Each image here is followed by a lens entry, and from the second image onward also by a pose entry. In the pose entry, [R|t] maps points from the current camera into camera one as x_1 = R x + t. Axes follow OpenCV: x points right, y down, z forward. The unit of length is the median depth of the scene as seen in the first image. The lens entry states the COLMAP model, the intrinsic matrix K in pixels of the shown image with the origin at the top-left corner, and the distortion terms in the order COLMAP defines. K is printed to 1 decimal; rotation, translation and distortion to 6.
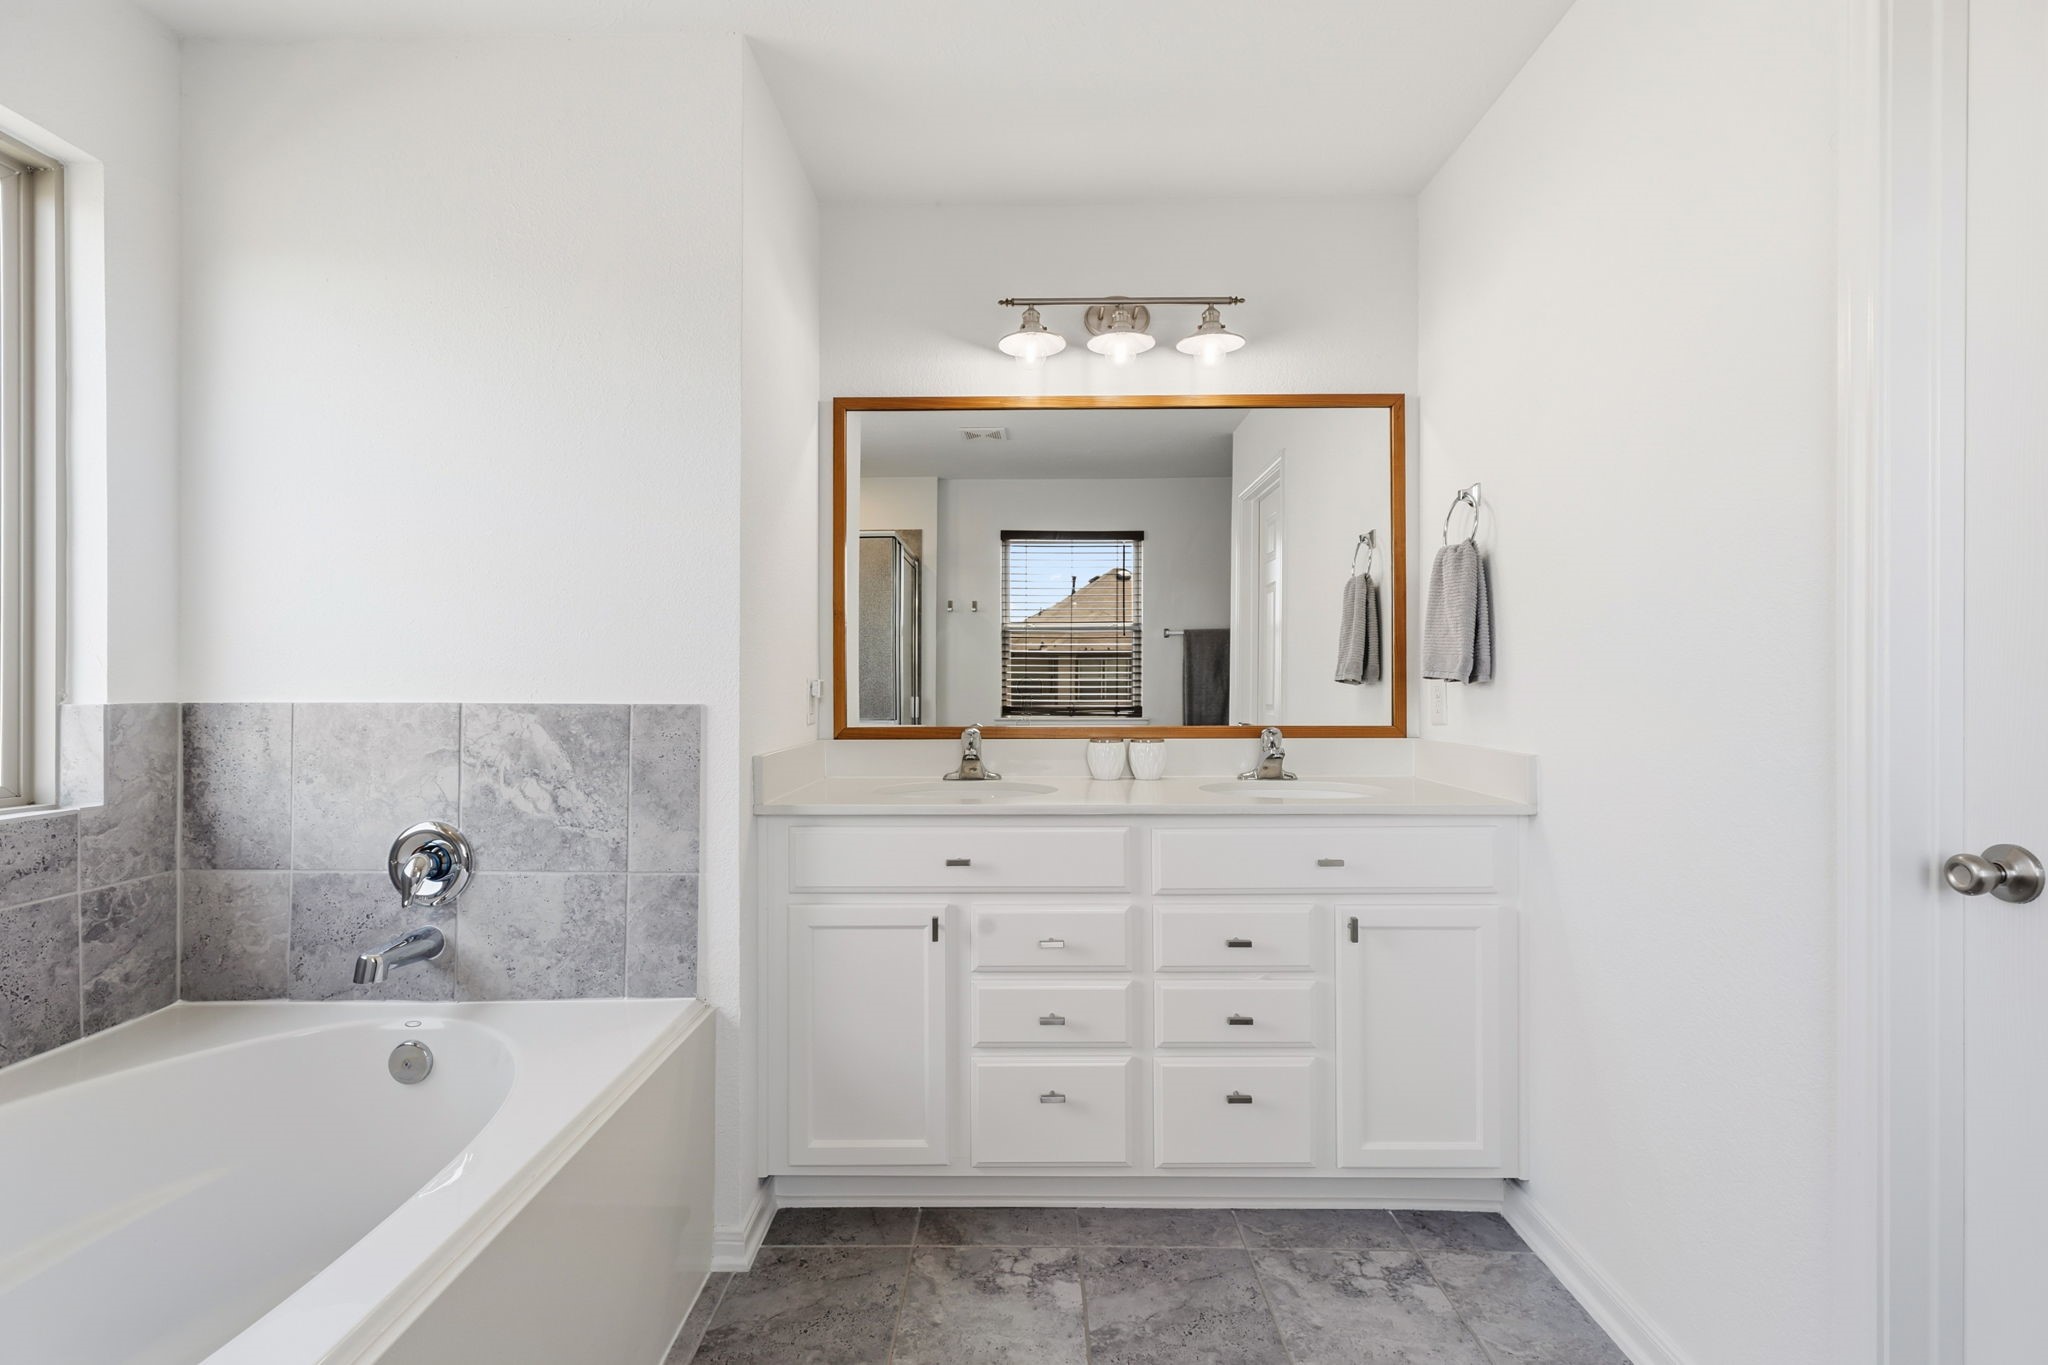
lens RADIAL K [[934.3, 0, 1016.2], [0, 934.3, 683.4], [0, 0, 1]] dist [0.001189, 0.000207]
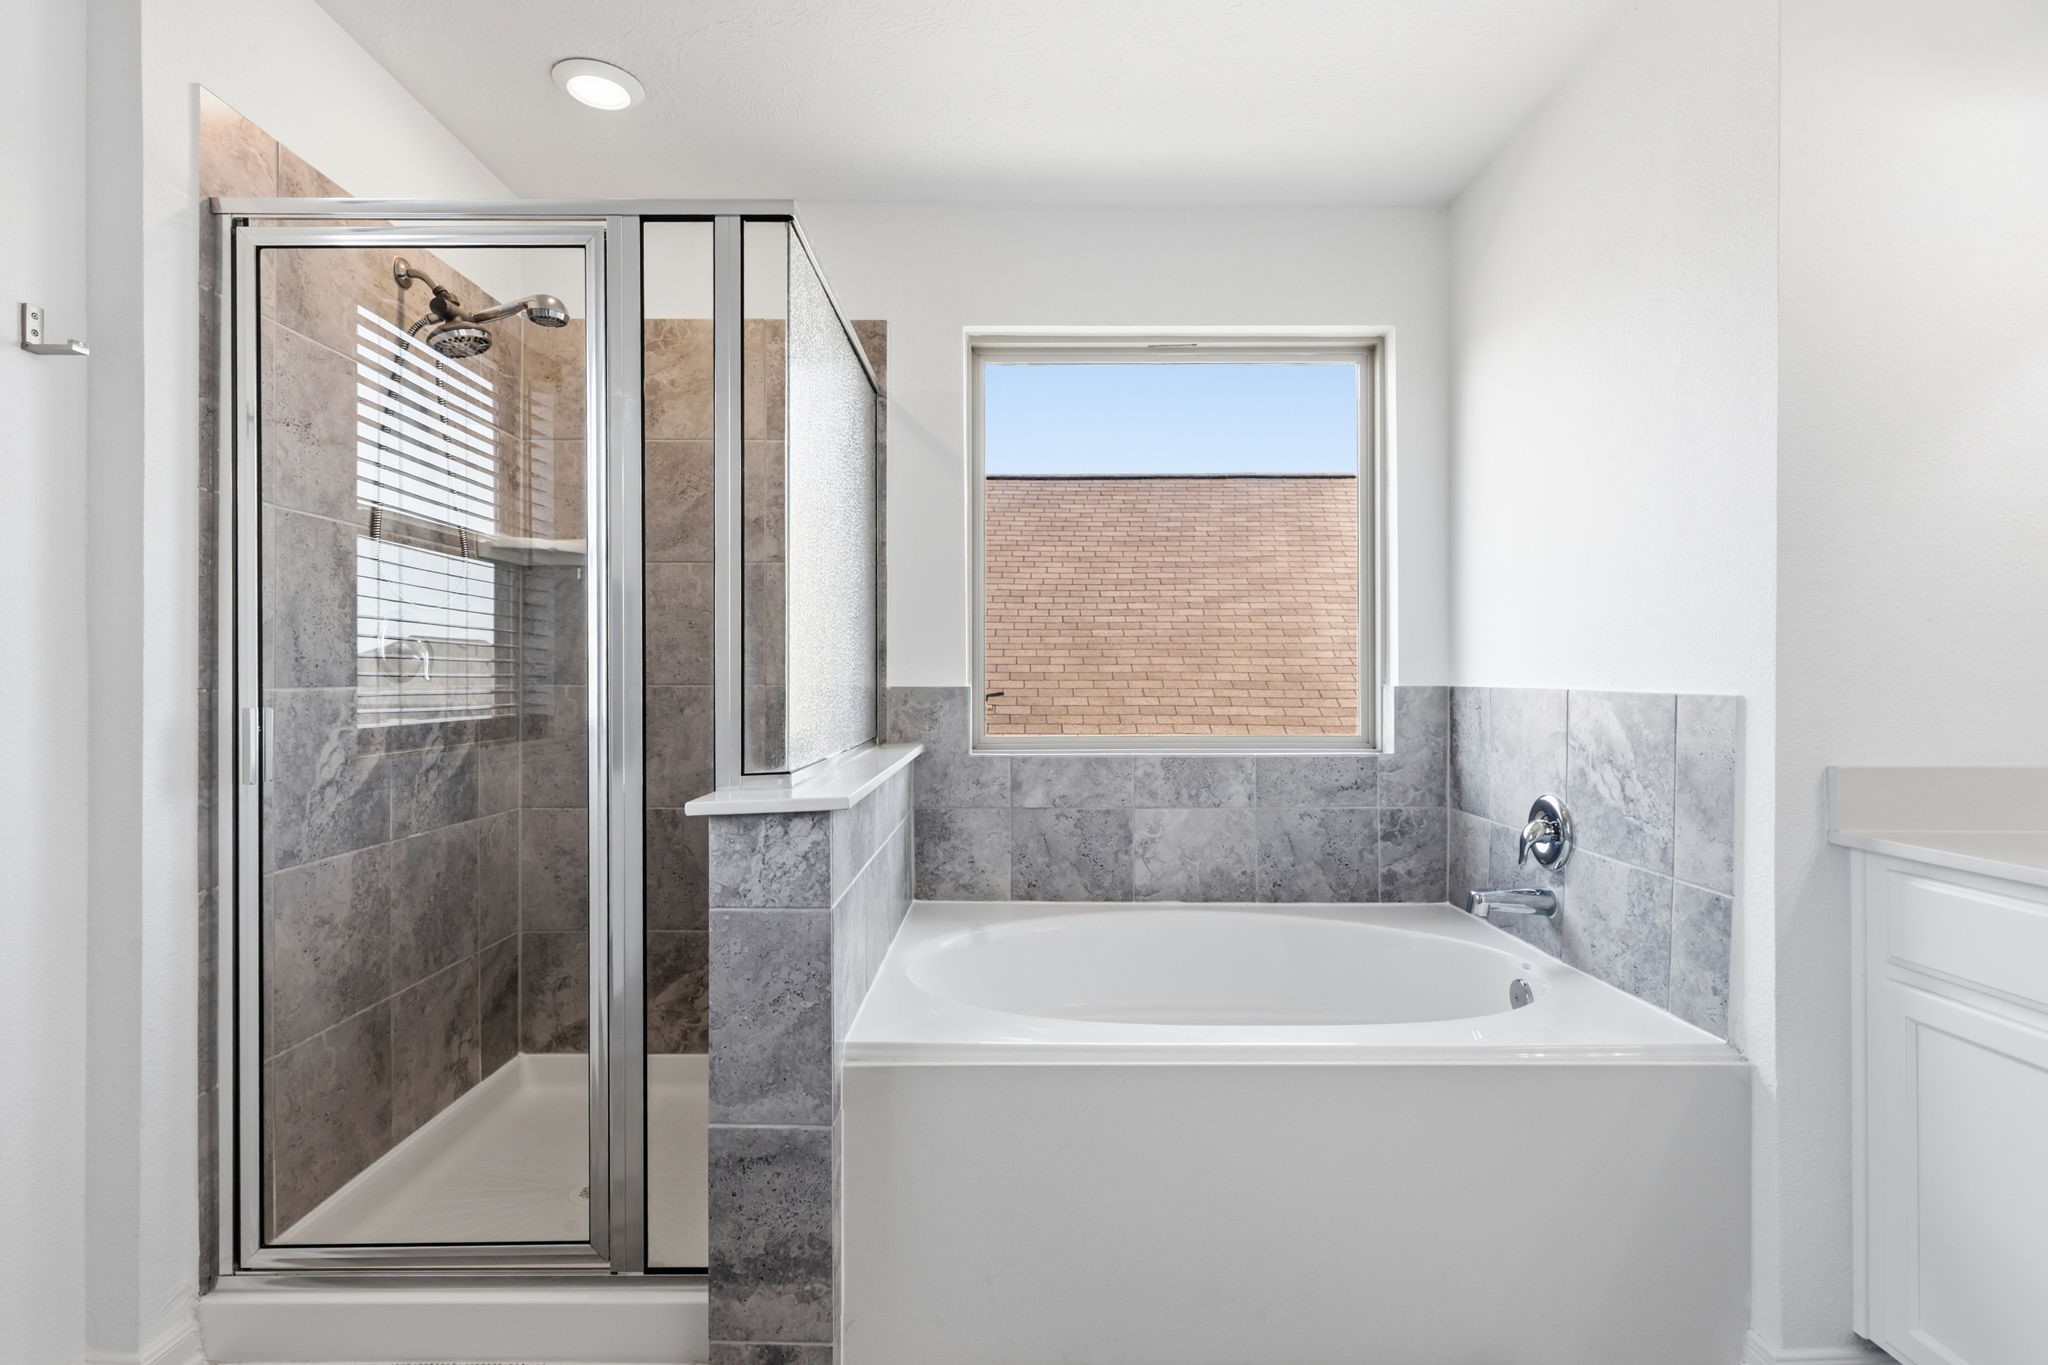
lens RADIAL K [[934.3, 0, 1015.6], [0, 934.3, 677.7], [0, 0, 1]] dist [0.001189, 0.000207]
pose [[0.035391, 0.003883, -0.999366, 0.476527], [-0.002460, 0.999990, 0.003798, 0.004575], [0.999371, 0.002324, 0.035401, 0.321168]]
